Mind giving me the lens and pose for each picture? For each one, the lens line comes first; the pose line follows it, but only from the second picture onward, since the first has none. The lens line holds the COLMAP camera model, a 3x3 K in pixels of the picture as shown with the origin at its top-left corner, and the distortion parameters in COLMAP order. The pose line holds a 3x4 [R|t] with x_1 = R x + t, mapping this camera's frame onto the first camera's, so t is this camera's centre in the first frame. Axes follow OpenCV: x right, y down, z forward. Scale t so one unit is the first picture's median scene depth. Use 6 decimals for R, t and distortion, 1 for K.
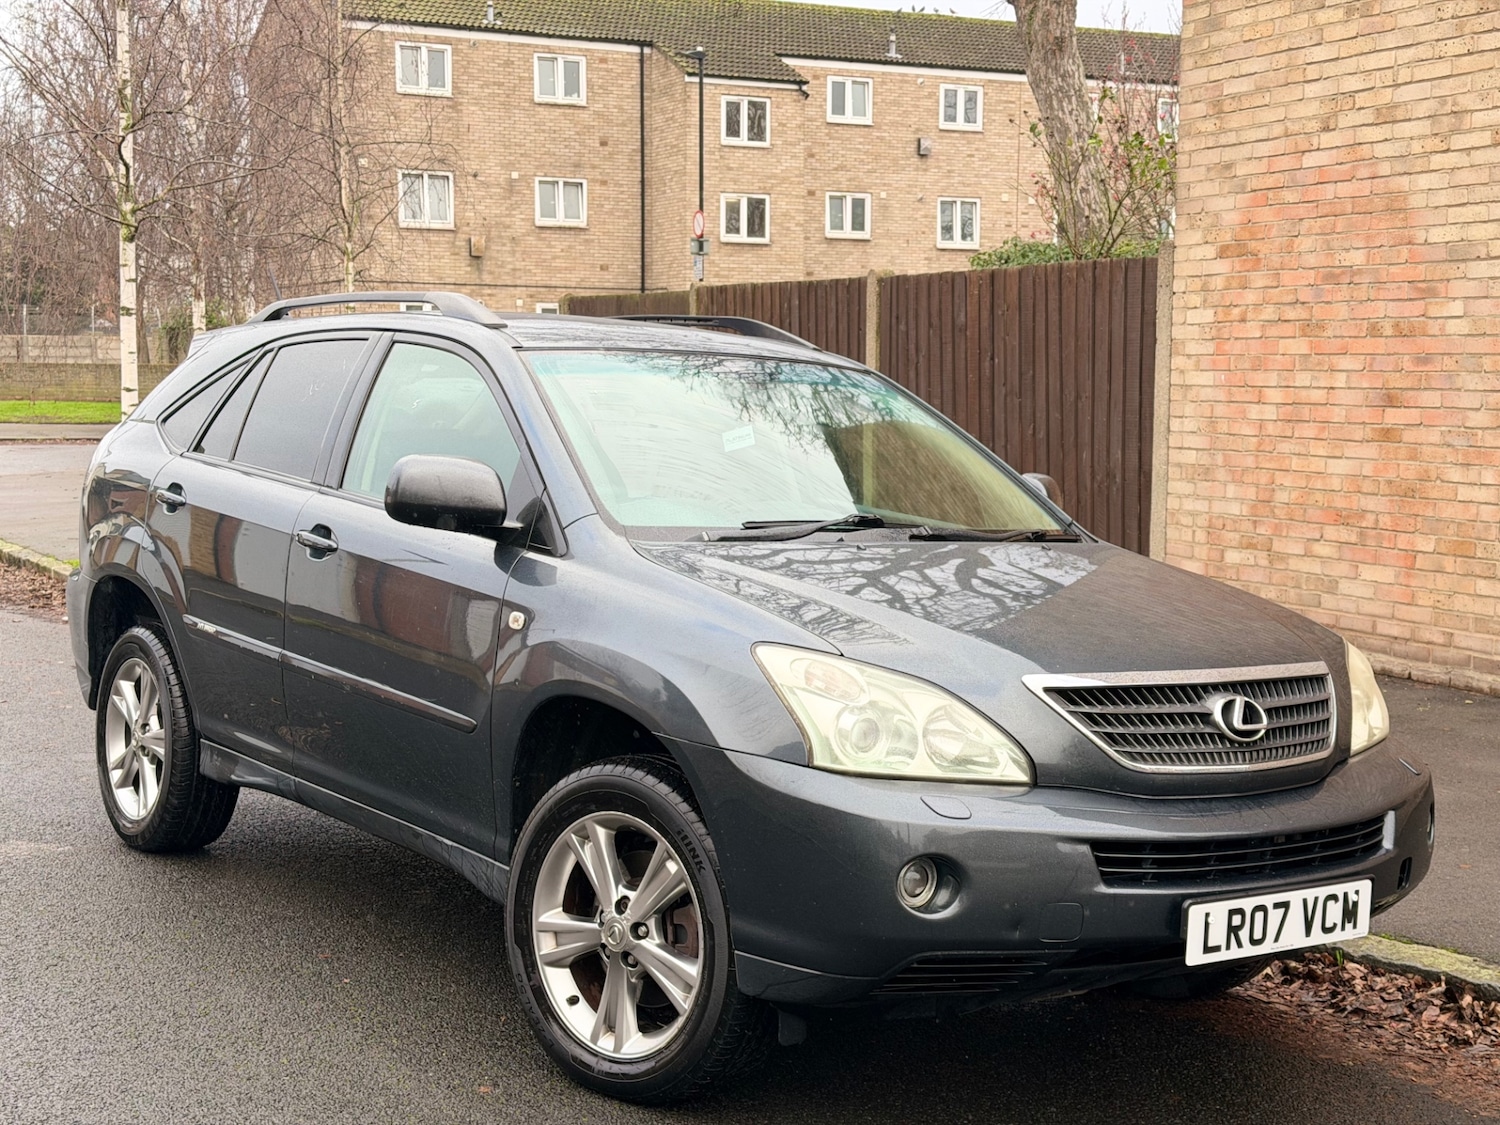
lens RADIAL K [[2061.8, 0, 754.1], [0, 2061.8, 564.0], [0, 0, 1]] dist [0.206958, -0.429717]
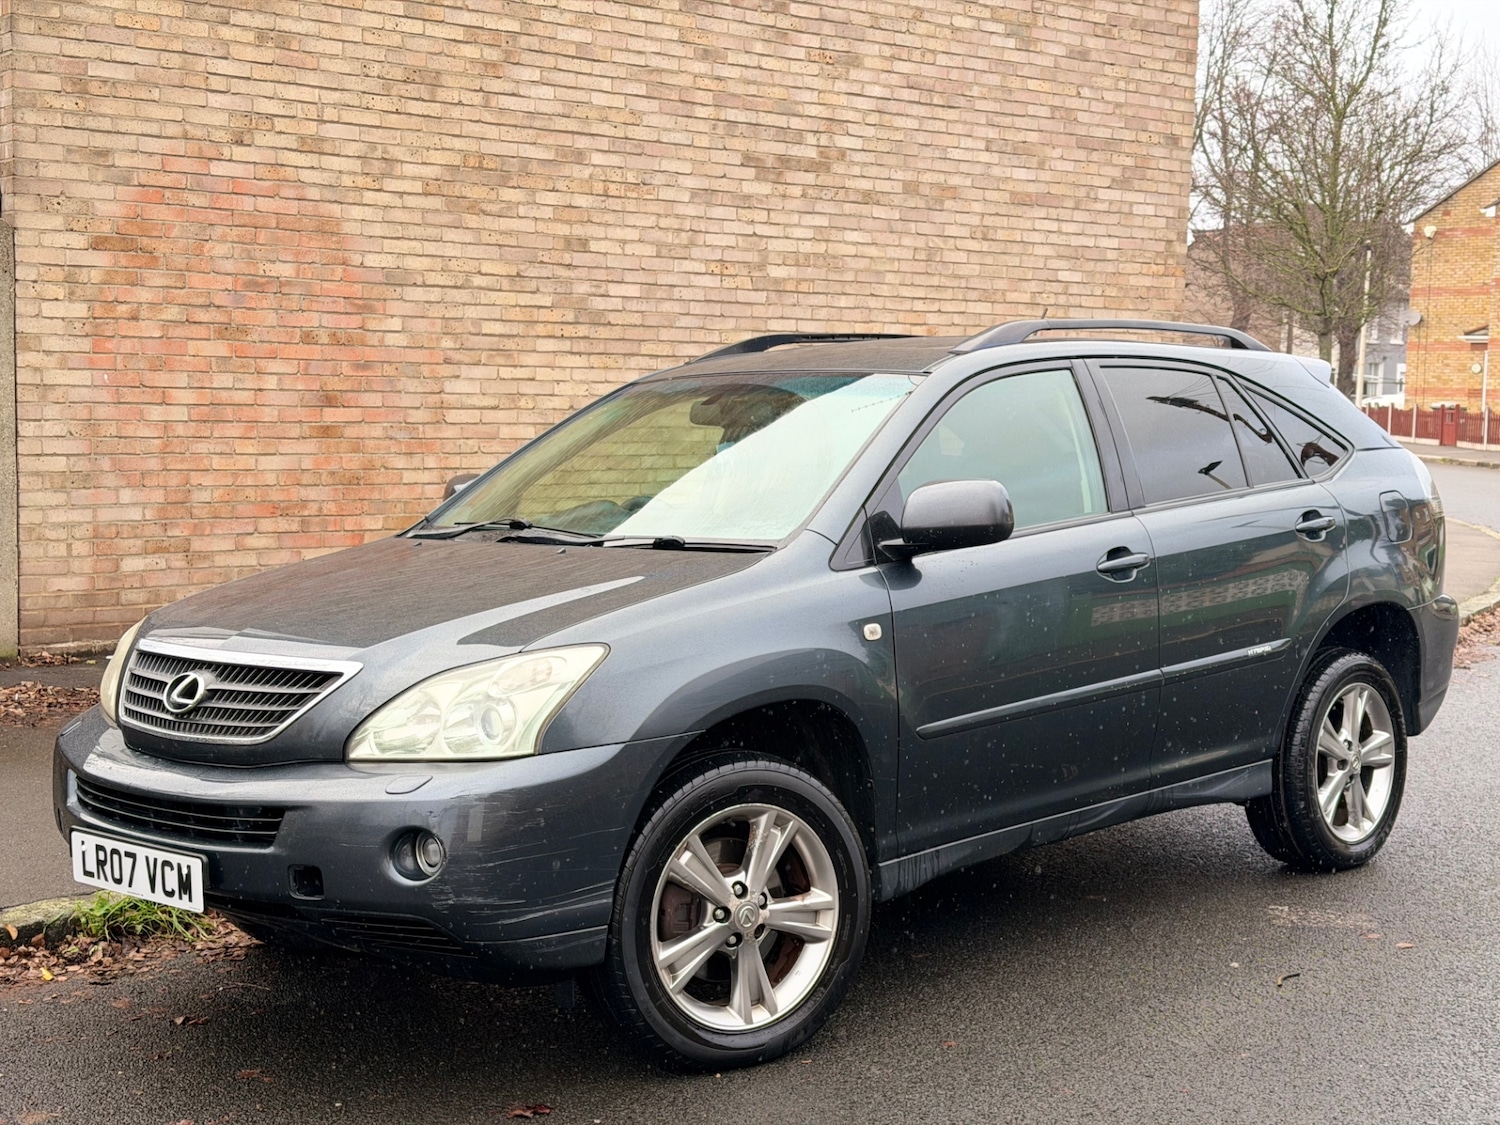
lens RADIAL K [[2062.6, 0, 754.4], [0, 2062.6, 573.9], [0, 0, 1]] dist [0.197921, -0.384647]
pose [[-0.191929, -0.101737, 0.976121, -0.782157], [0.075039, 0.990179, 0.117957, -0.093239], [-0.978536, 0.095887, -0.182410, 0.913670]]
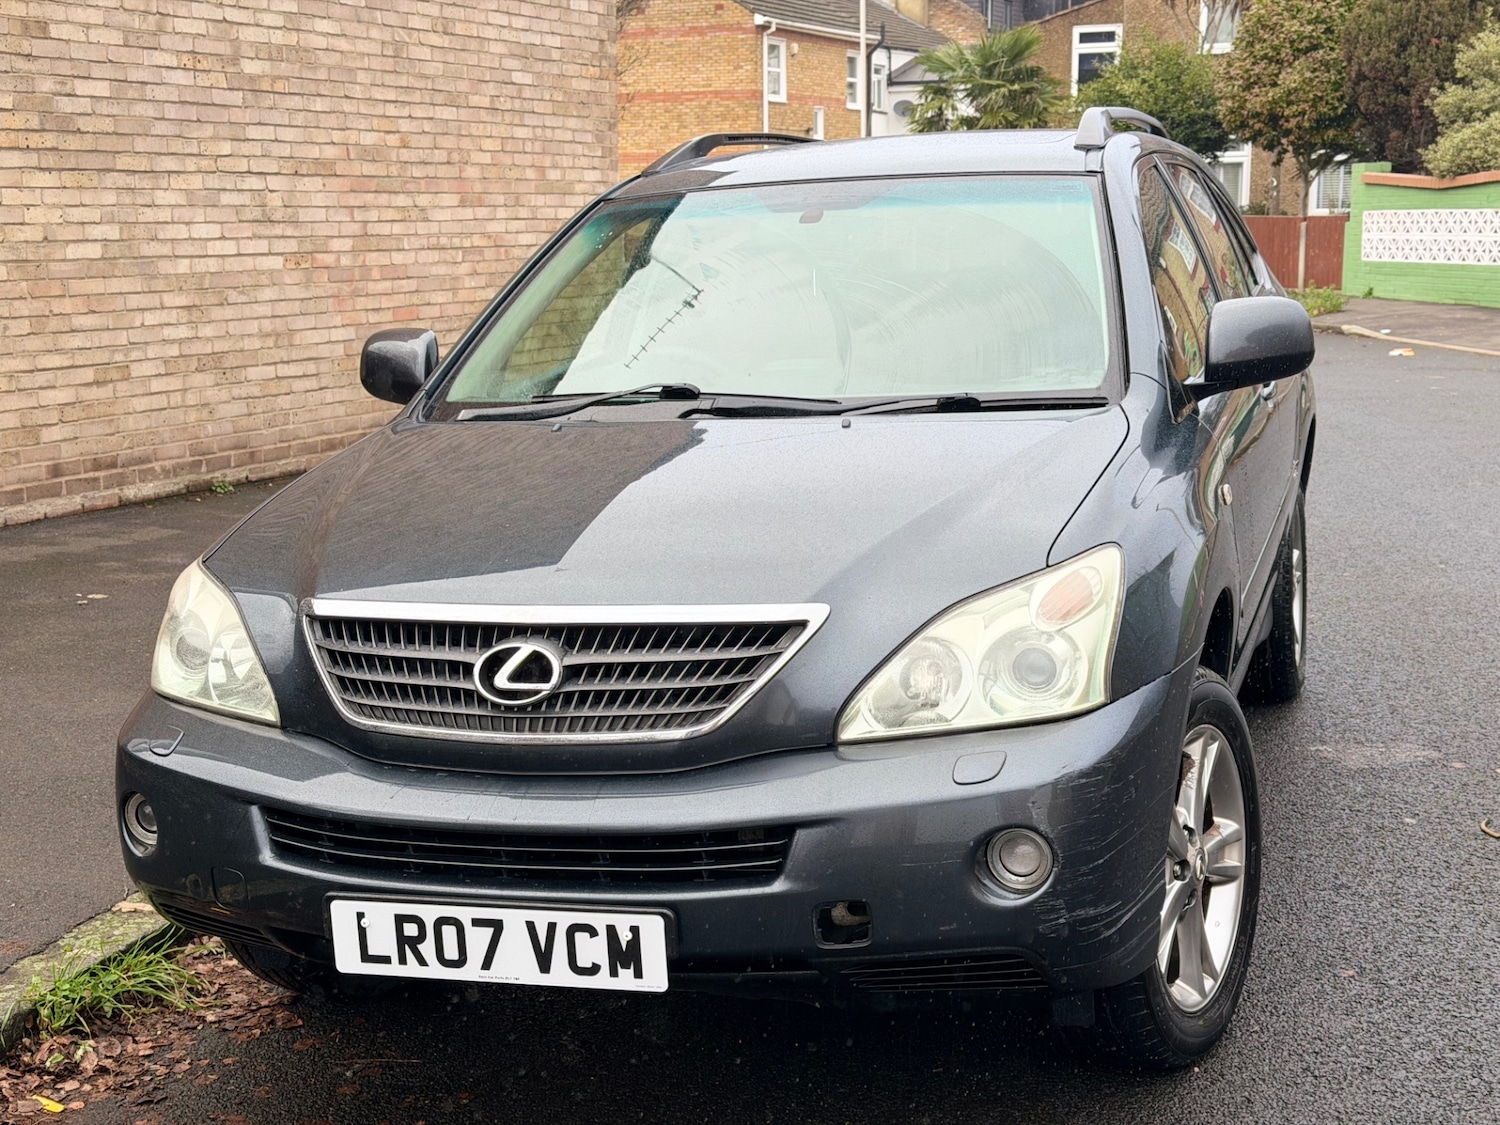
lens RADIAL K [[2062.6, 0, 754.4], [0, 2062.6, 573.9], [0, 0, 1]] dist [0.197921, -0.384647]
pose [[-0.603364, -0.140261, 0.785034, -0.569271], [0.083232, 0.967959, 0.236914, -0.107157], [-0.793110, 0.208286, -0.572358, 1.103236]]
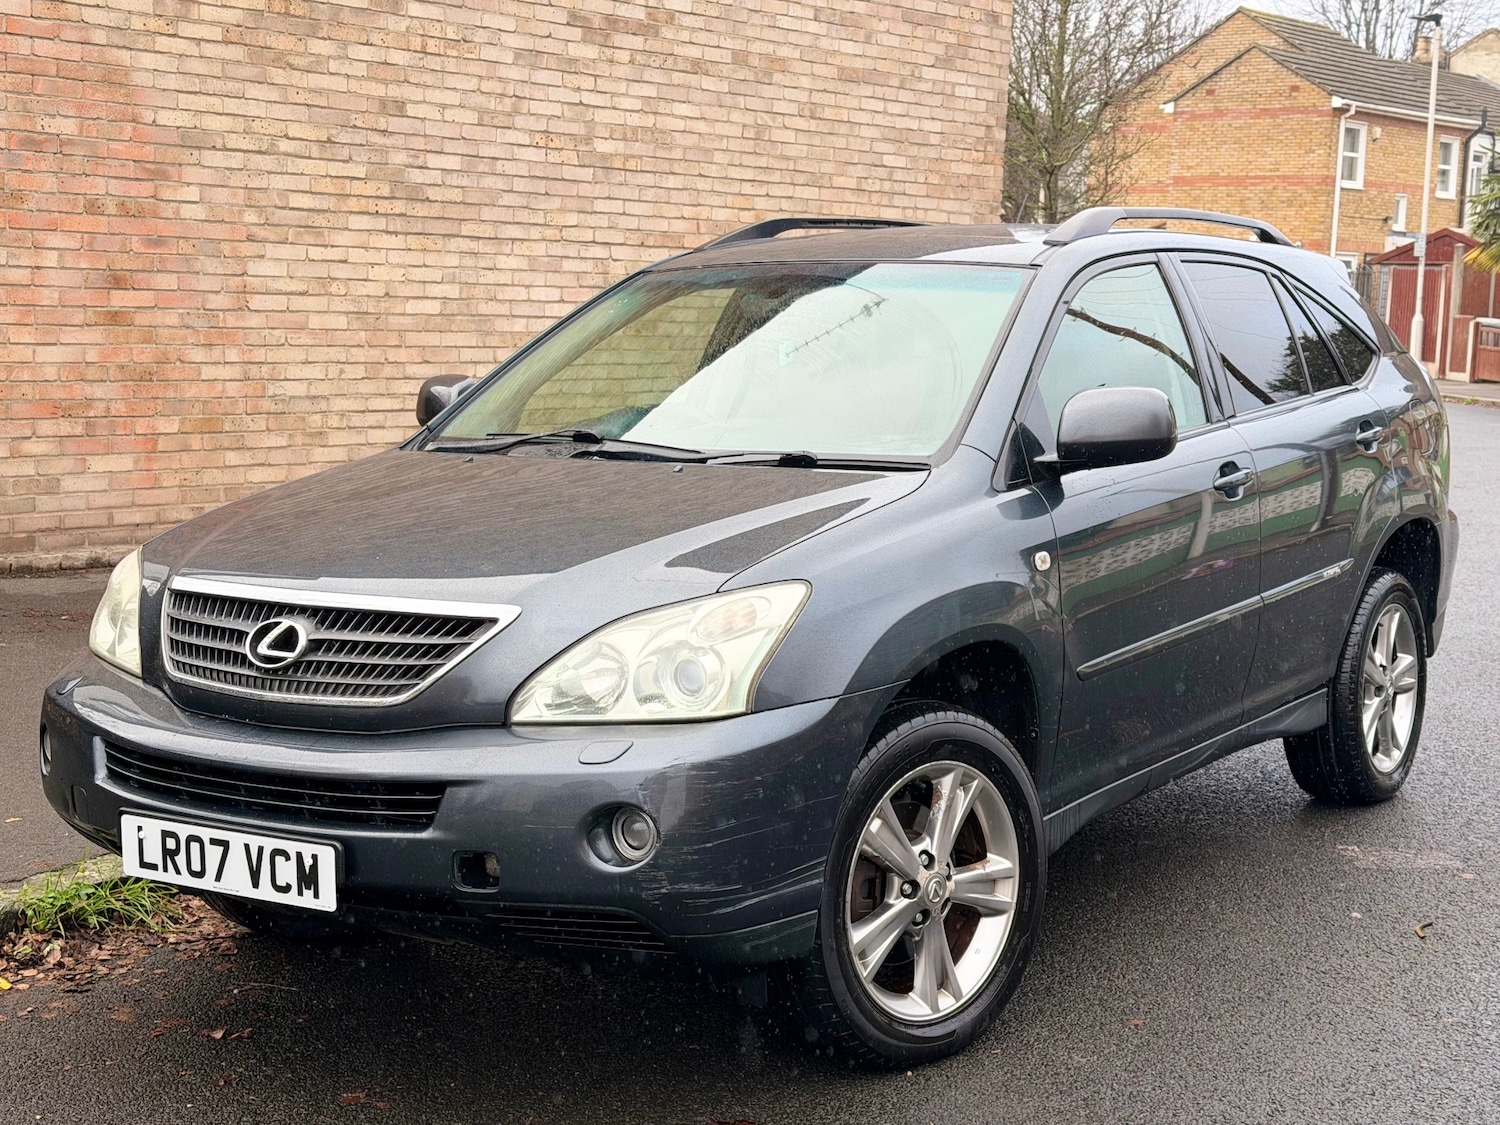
lens RADIAL K [[2186.7, 0, 786.6], [0, 2186.7, 545.1], [0, 0, 1]] dist [0.202377, -0.392519]
pose [[-0.372924, -0.130814, 0.918594, -0.710047], [0.052925, 0.985401, 0.161814, -0.099975], [-0.926351, 0.108961, -0.360556, 1.013239]]
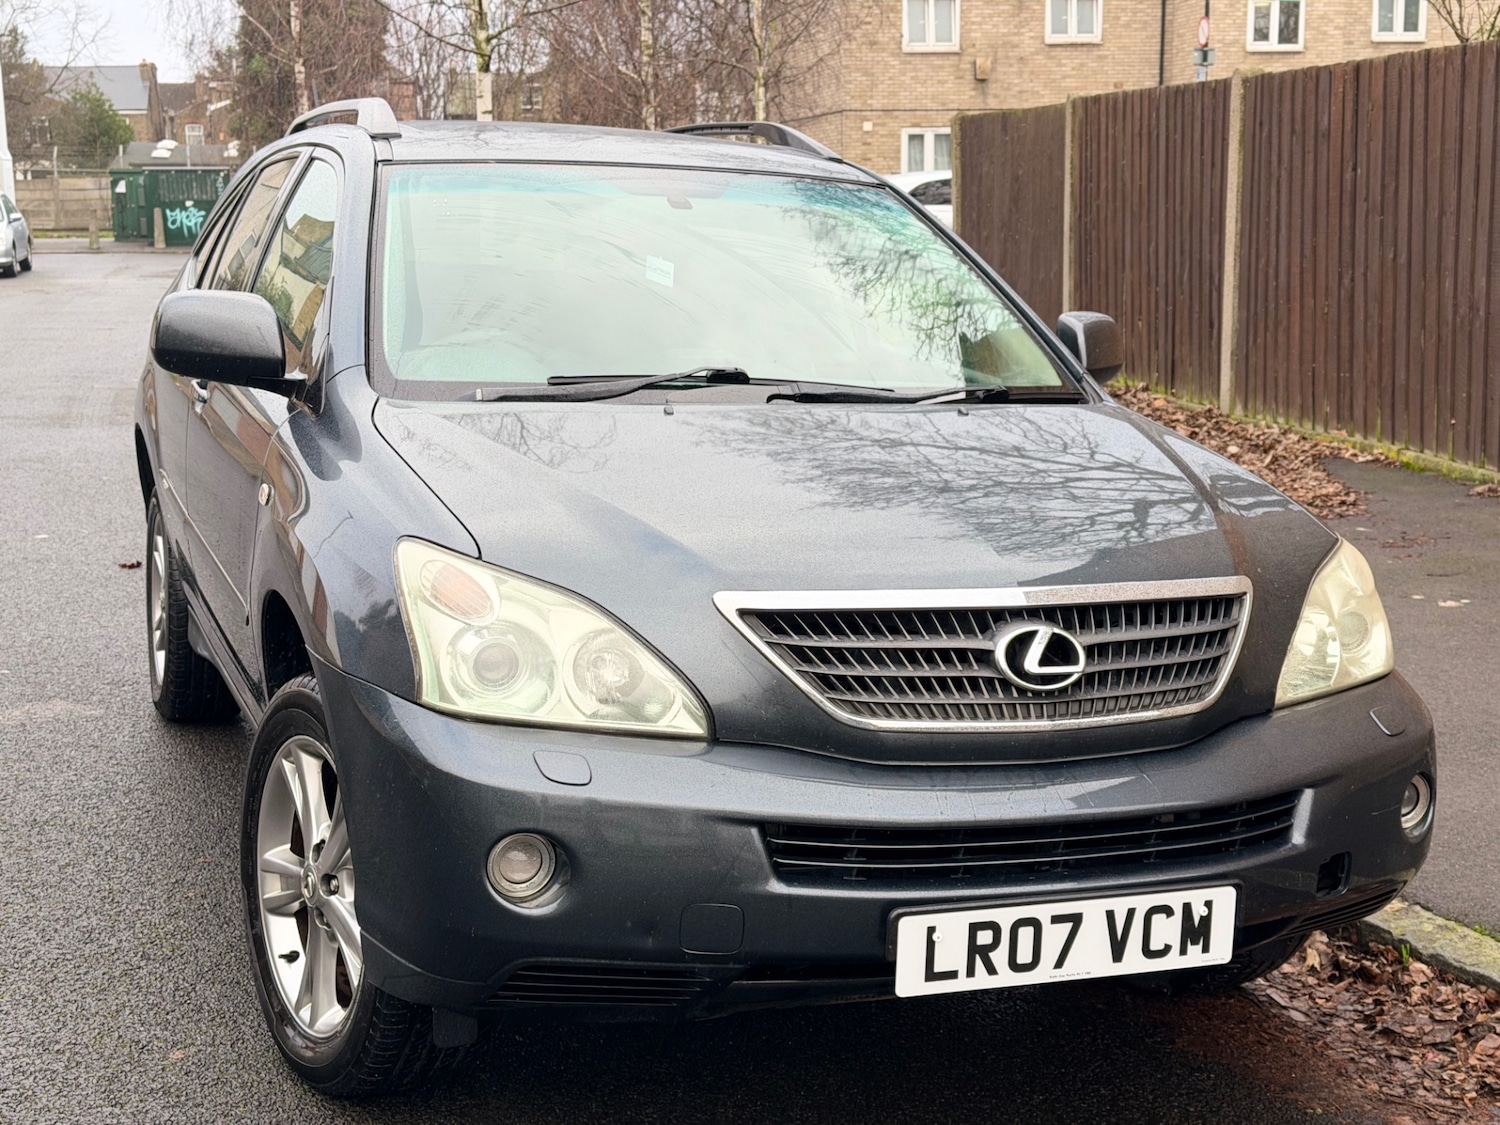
lens RADIAL K [[2062.6, 0, 754.4], [0, 2062.6, 573.9], [0, 0, 1]] dist [0.197921, -0.384647]
pose [[0.962960, 0.032280, -0.267704, 0.136735], [-0.009688, 0.996309, 0.085287, -0.006313], [0.269469, -0.079534, 0.959719, 0.118754]]
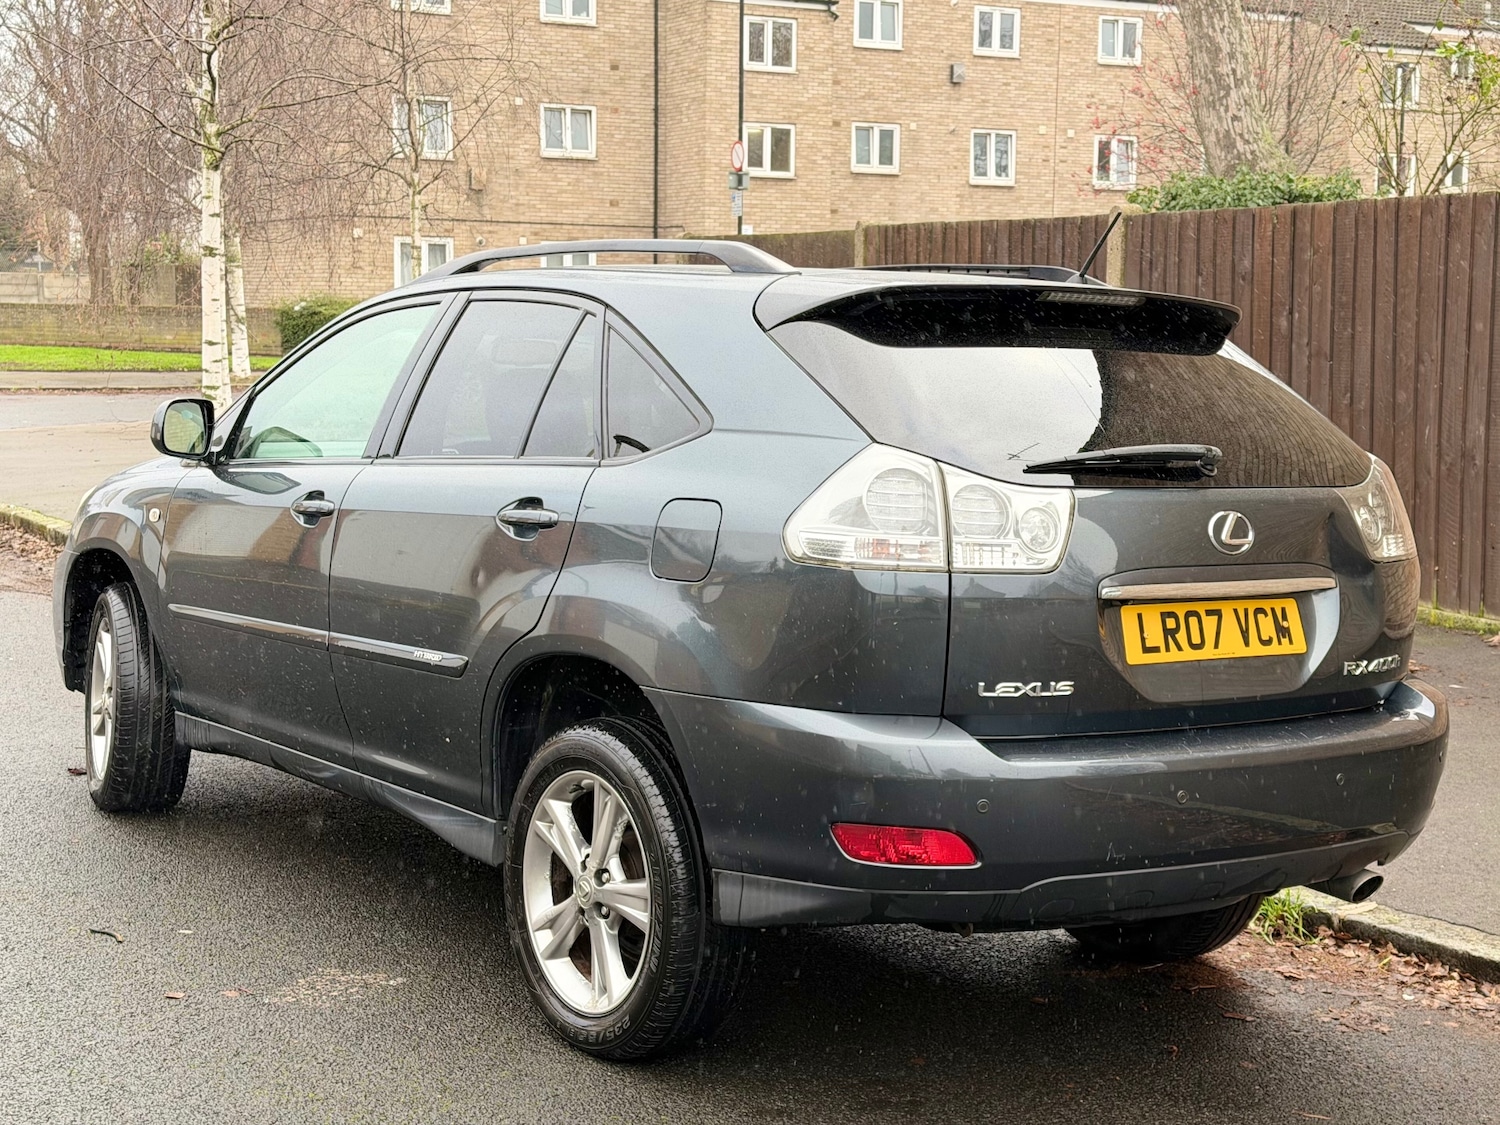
lens RADIAL K [[2166.8, 0, 751.4], [0, 2166.8, 541.3], [0, 0, 1]] dist [0.194441, -0.359381]
pose [[0.999759, 0.003923, 0.021620, -0.145040], [-0.004167, 0.999928, 0.011253, -0.019553], [-0.021574, -0.011340, 0.999703, 0.146474]]
